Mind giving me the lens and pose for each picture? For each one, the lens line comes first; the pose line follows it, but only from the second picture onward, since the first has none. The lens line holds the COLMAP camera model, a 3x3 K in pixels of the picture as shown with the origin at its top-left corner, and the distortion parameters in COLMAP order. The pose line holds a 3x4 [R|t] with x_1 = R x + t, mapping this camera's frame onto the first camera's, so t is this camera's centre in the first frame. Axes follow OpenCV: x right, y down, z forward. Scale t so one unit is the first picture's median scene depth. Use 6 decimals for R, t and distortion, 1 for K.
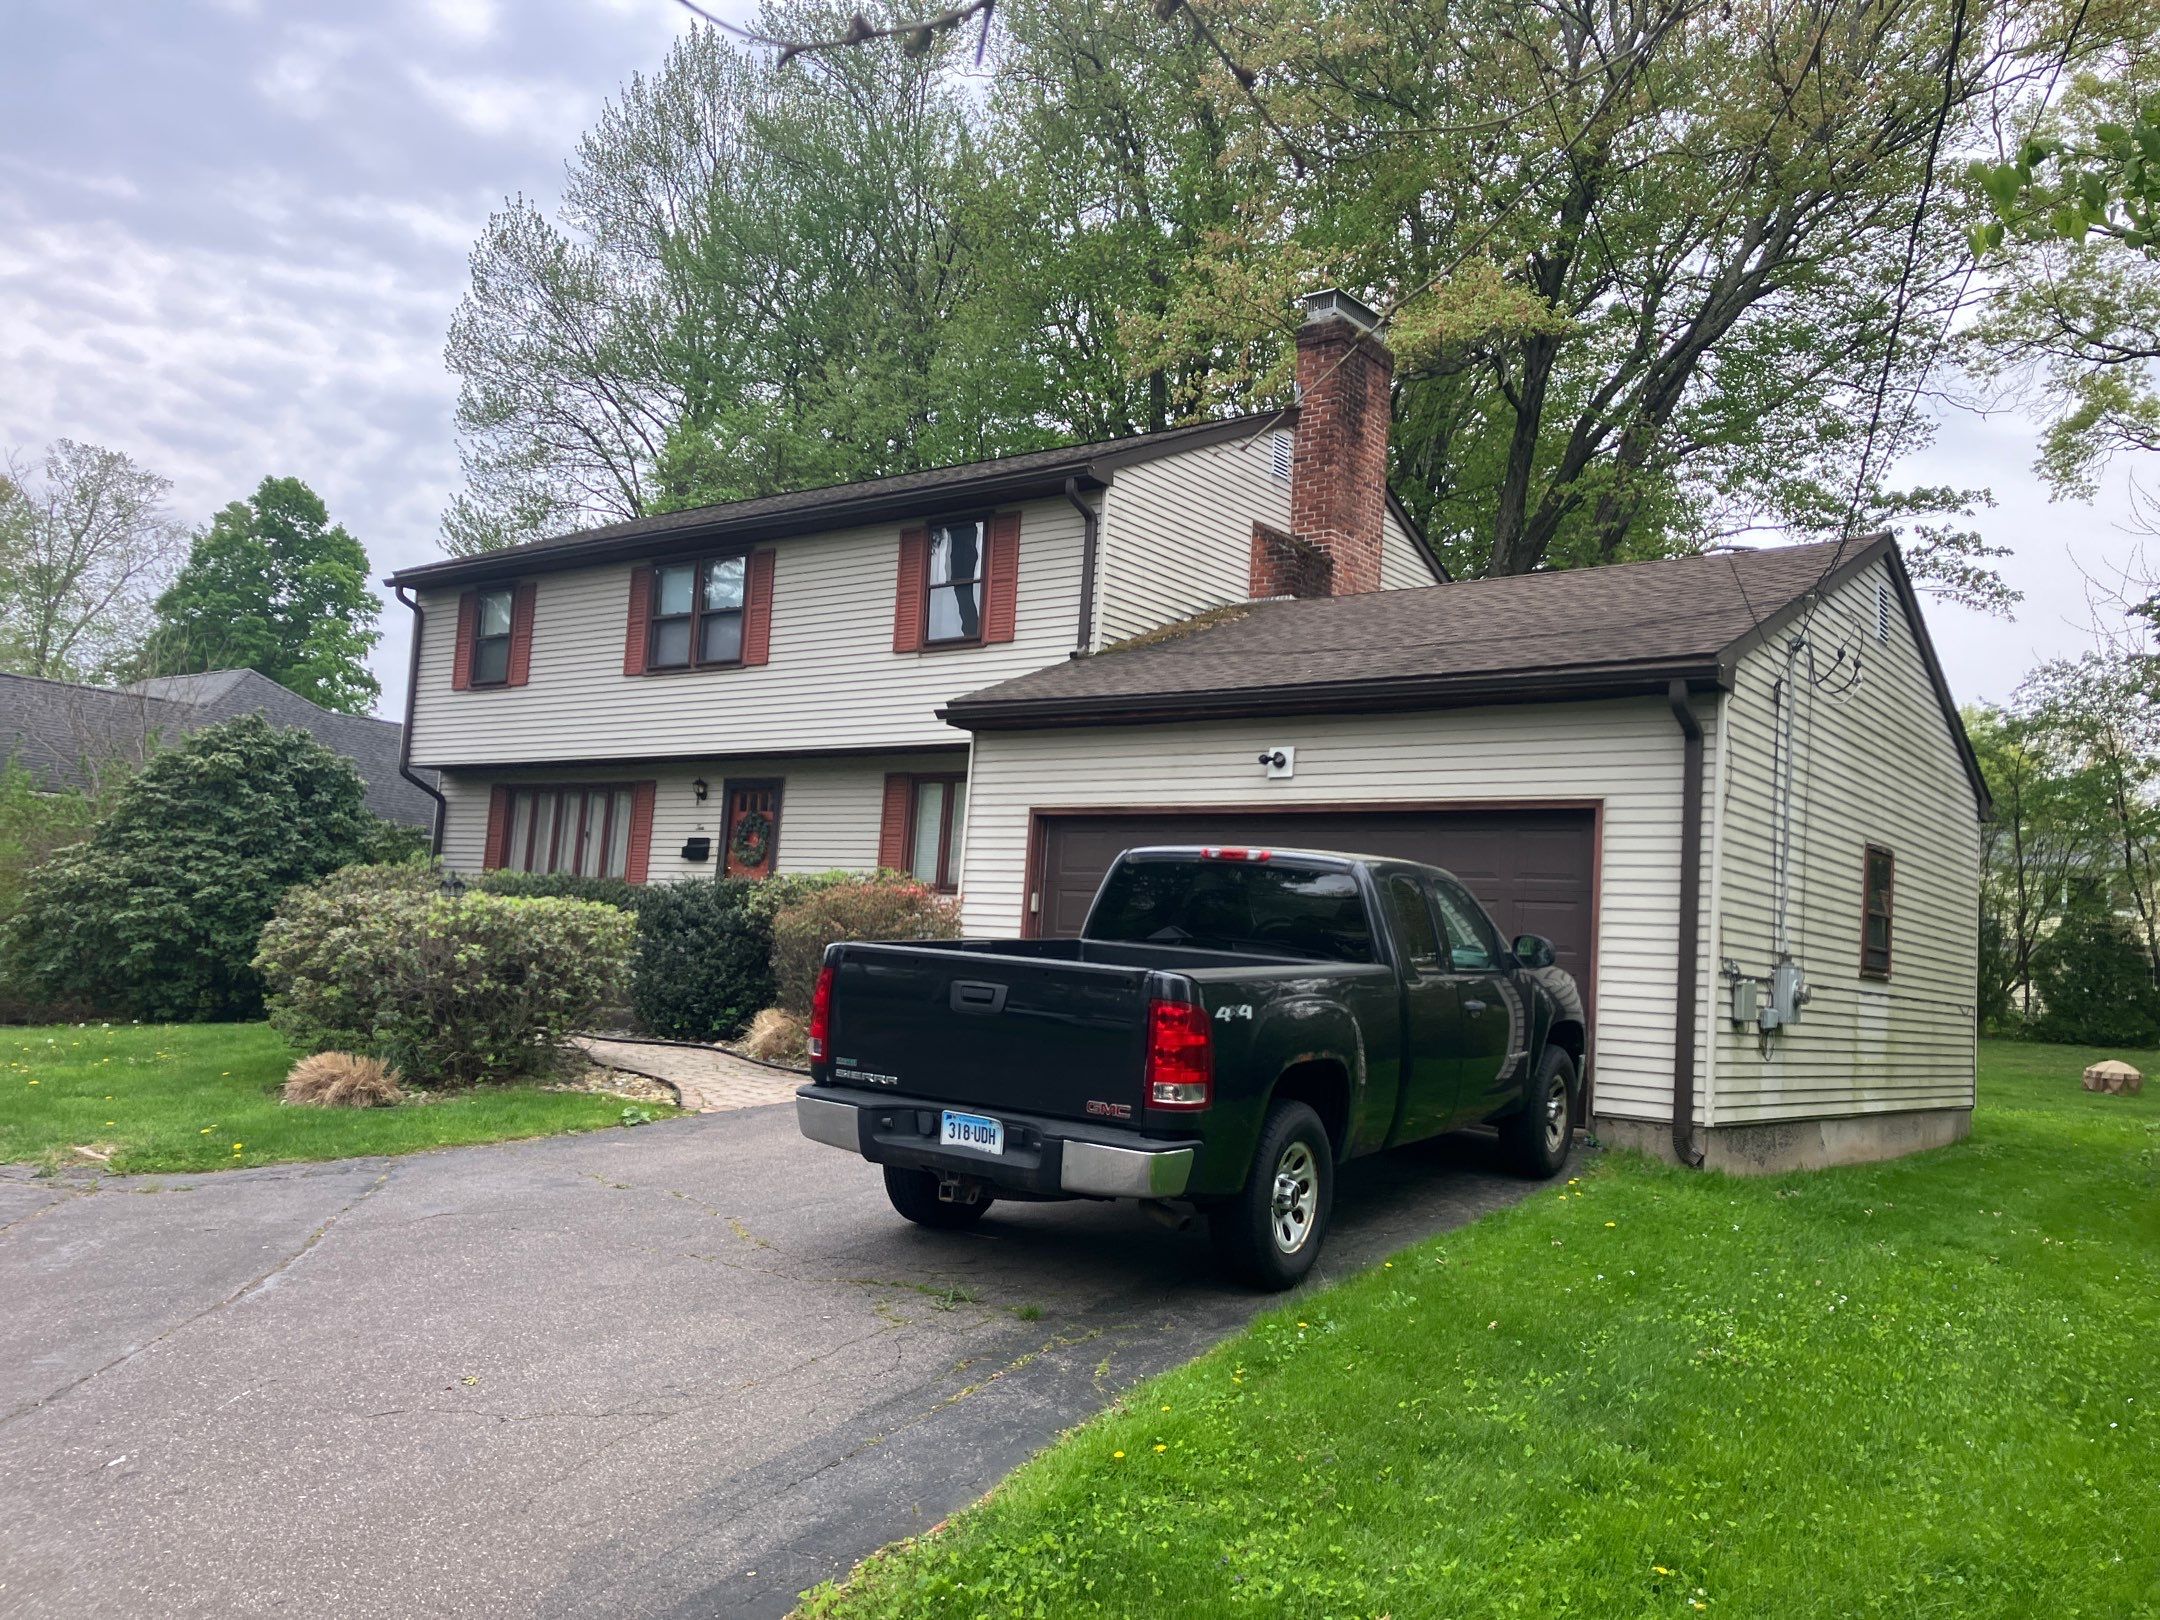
lens RADIAL K [[1761.0, 0, 1077.4], [0, 1761.0, 809.6], [0, 0, 1]] dist [0.044036, -0.027936]
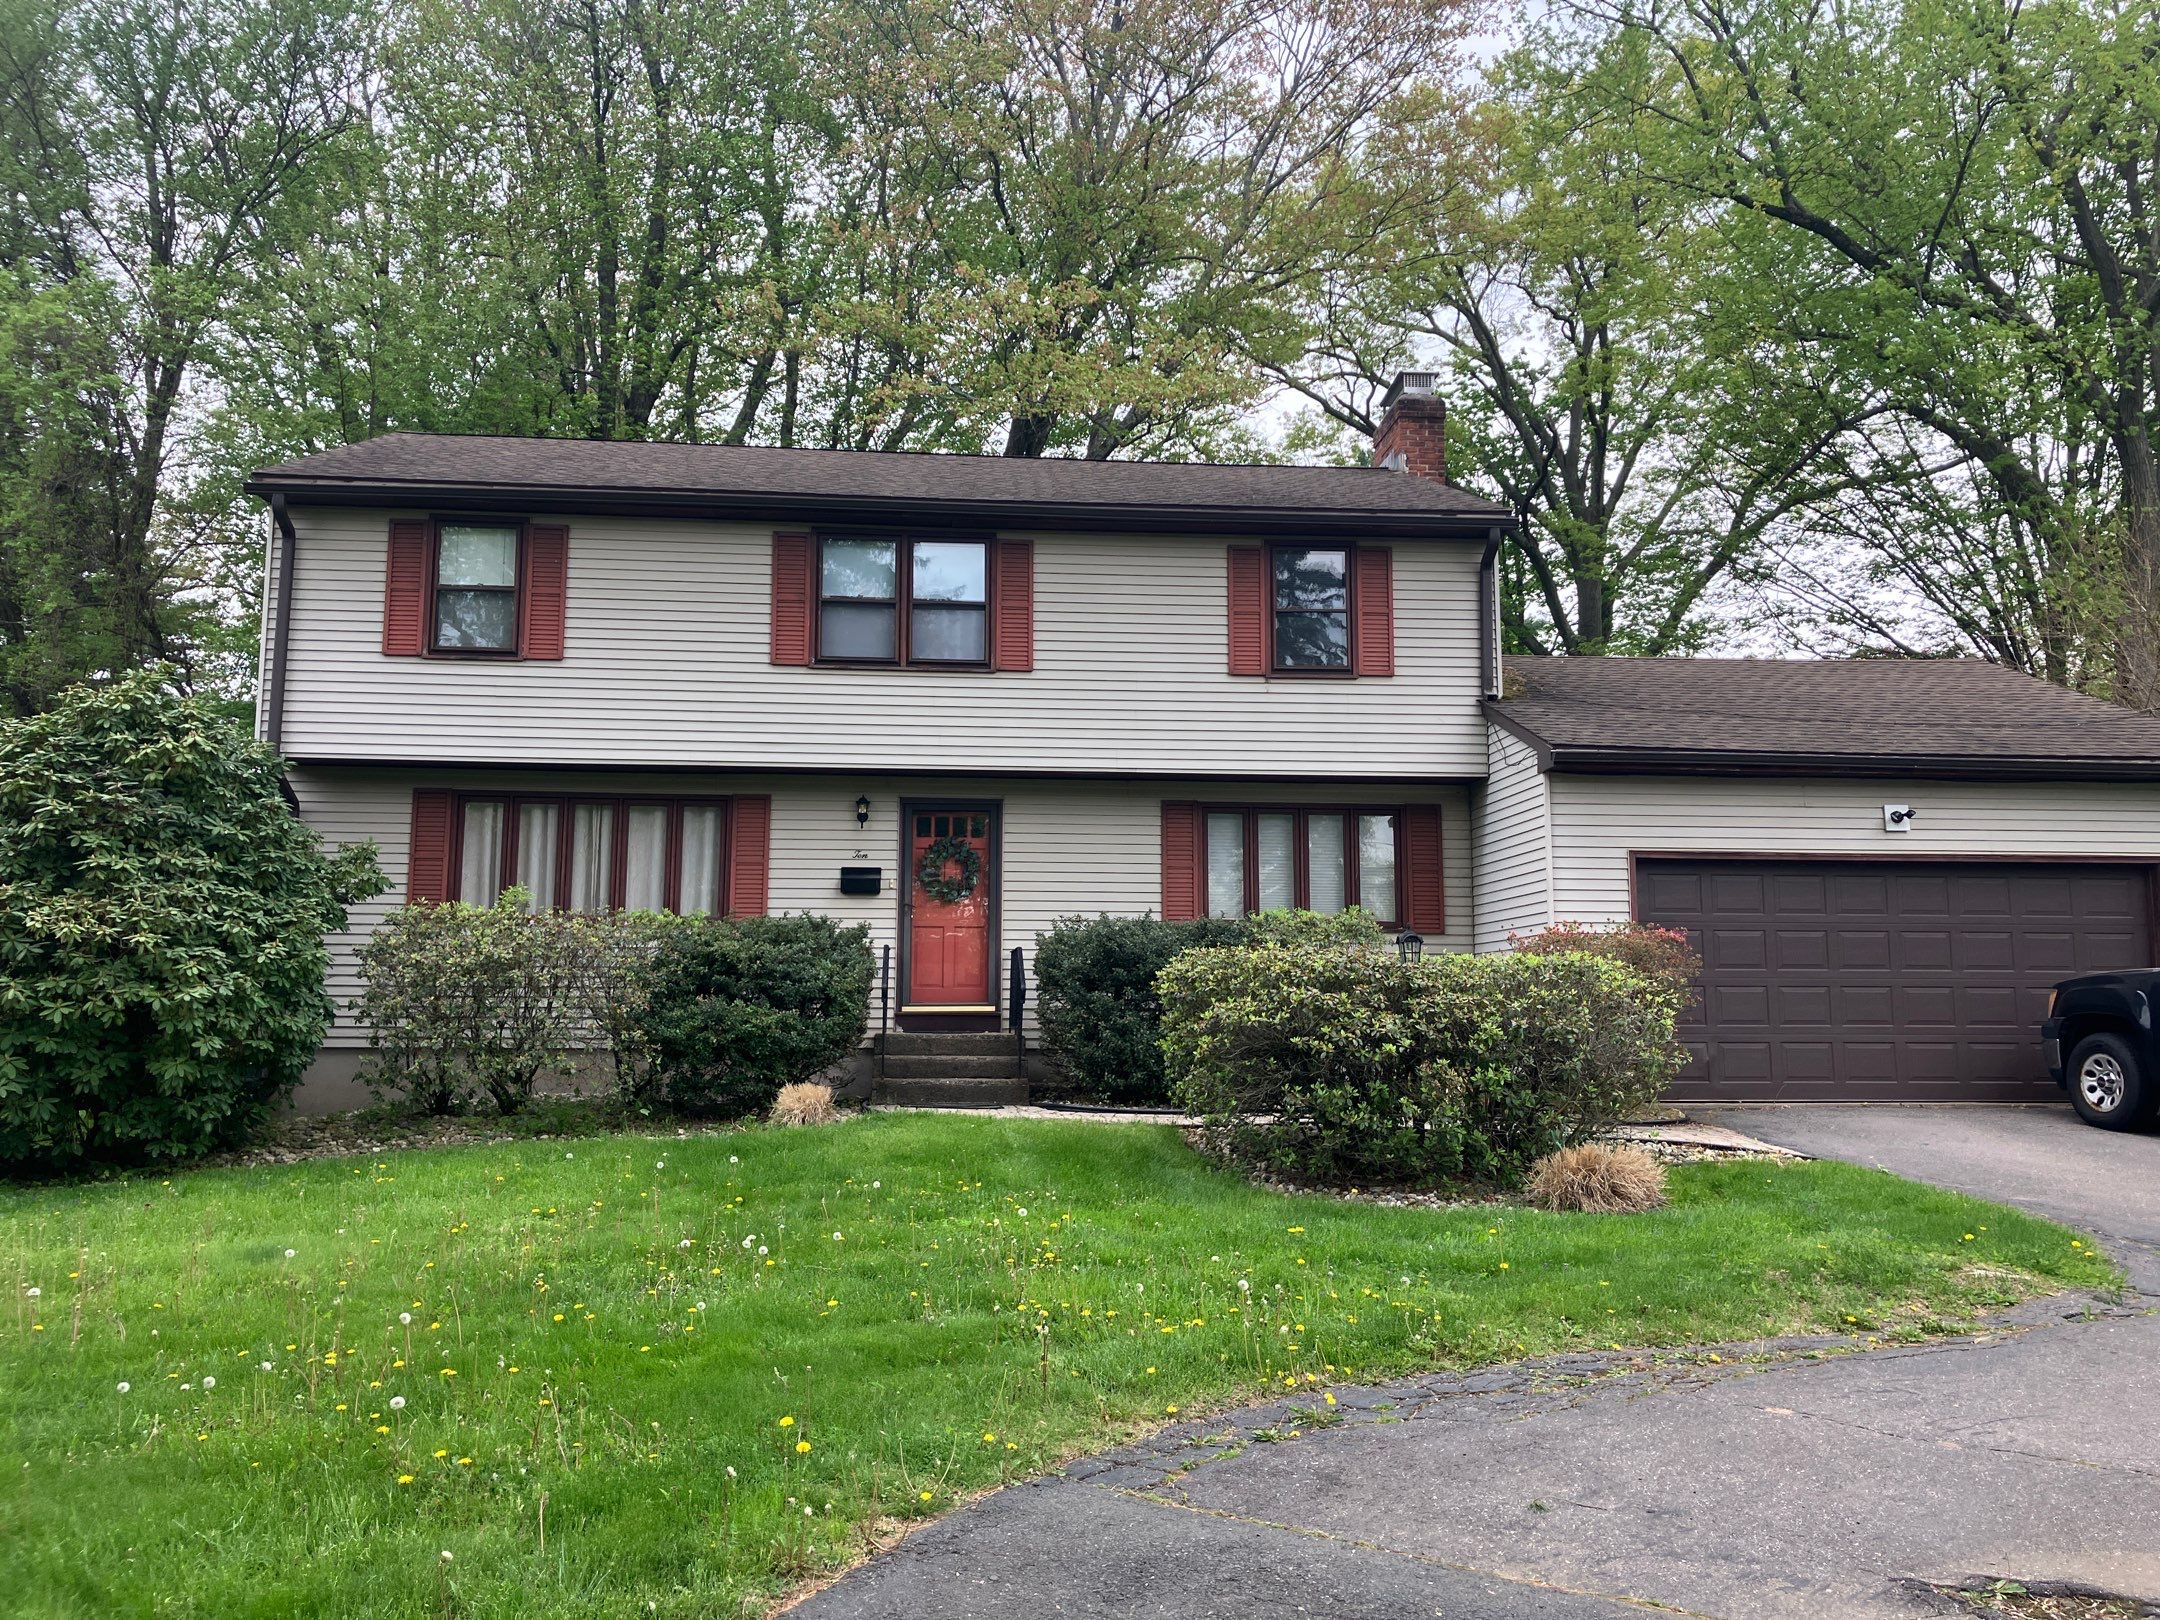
lens RADIAL K [[1761.0, 0, 1057.0], [0, 1761.0, 813.4], [0, 0, 1]] dist [0.044036, -0.027936]
pose [[0.739019, 0.027199, 0.673135, -0.736583], [-0.023984, 0.999613, -0.014058, 0.000058], [-0.673257, -0.005755, 0.739386, 0.338442]]
